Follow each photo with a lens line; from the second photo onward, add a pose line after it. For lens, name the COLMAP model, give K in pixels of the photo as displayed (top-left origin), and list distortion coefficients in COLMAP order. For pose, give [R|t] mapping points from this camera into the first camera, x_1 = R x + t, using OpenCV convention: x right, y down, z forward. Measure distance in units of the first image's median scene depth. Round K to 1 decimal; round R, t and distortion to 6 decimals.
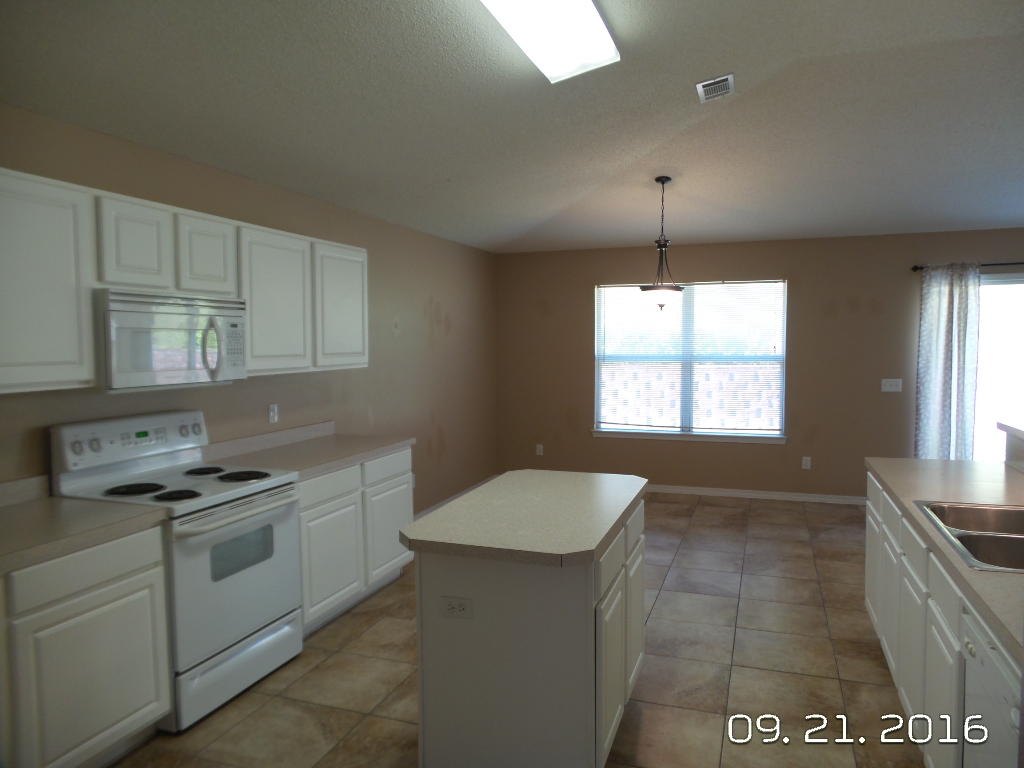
lens RADIAL K [[719.7, 0, 516.3], [0, 719.7, 394.8], [0, 0, 1]] dist [0.010766, 0.005390]
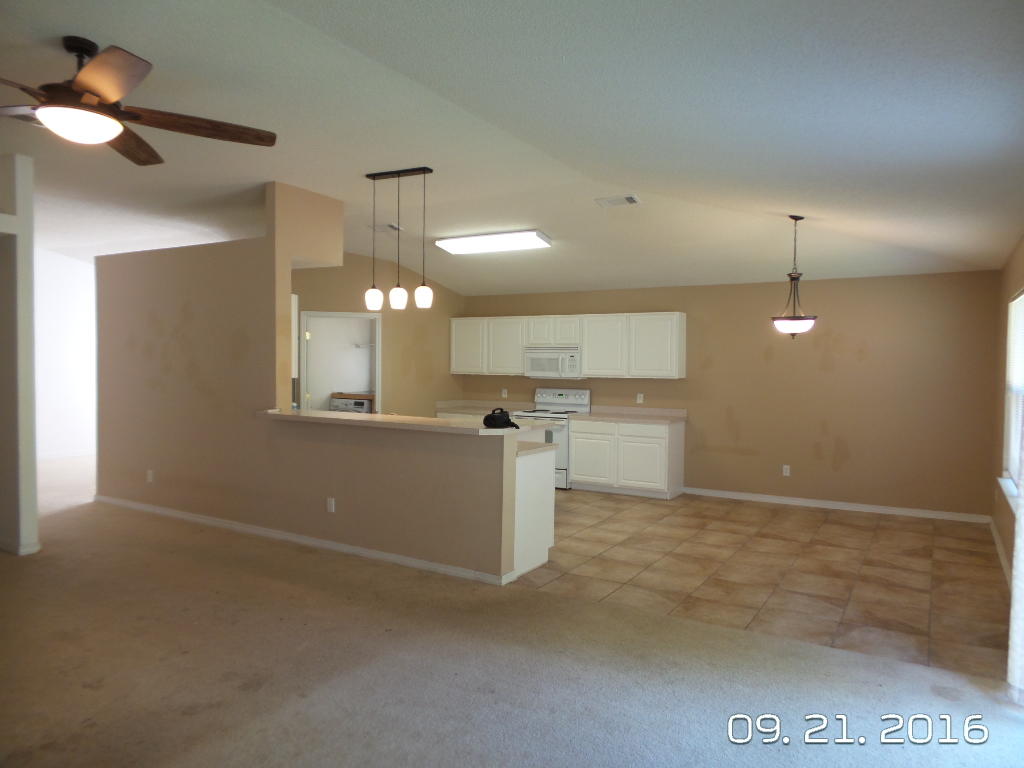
lens RADIAL K [[719.7, 0, 516.3], [0, 719.7, 394.8], [0, 0, 1]] dist [0.010766, 0.005390]
pose [[-0.219224, 0.045623, -0.974607, 1.551020], [-0.083604, 0.994354, 0.065353, -0.079202], [0.972086, 0.095808, -0.214172, 0.978628]]
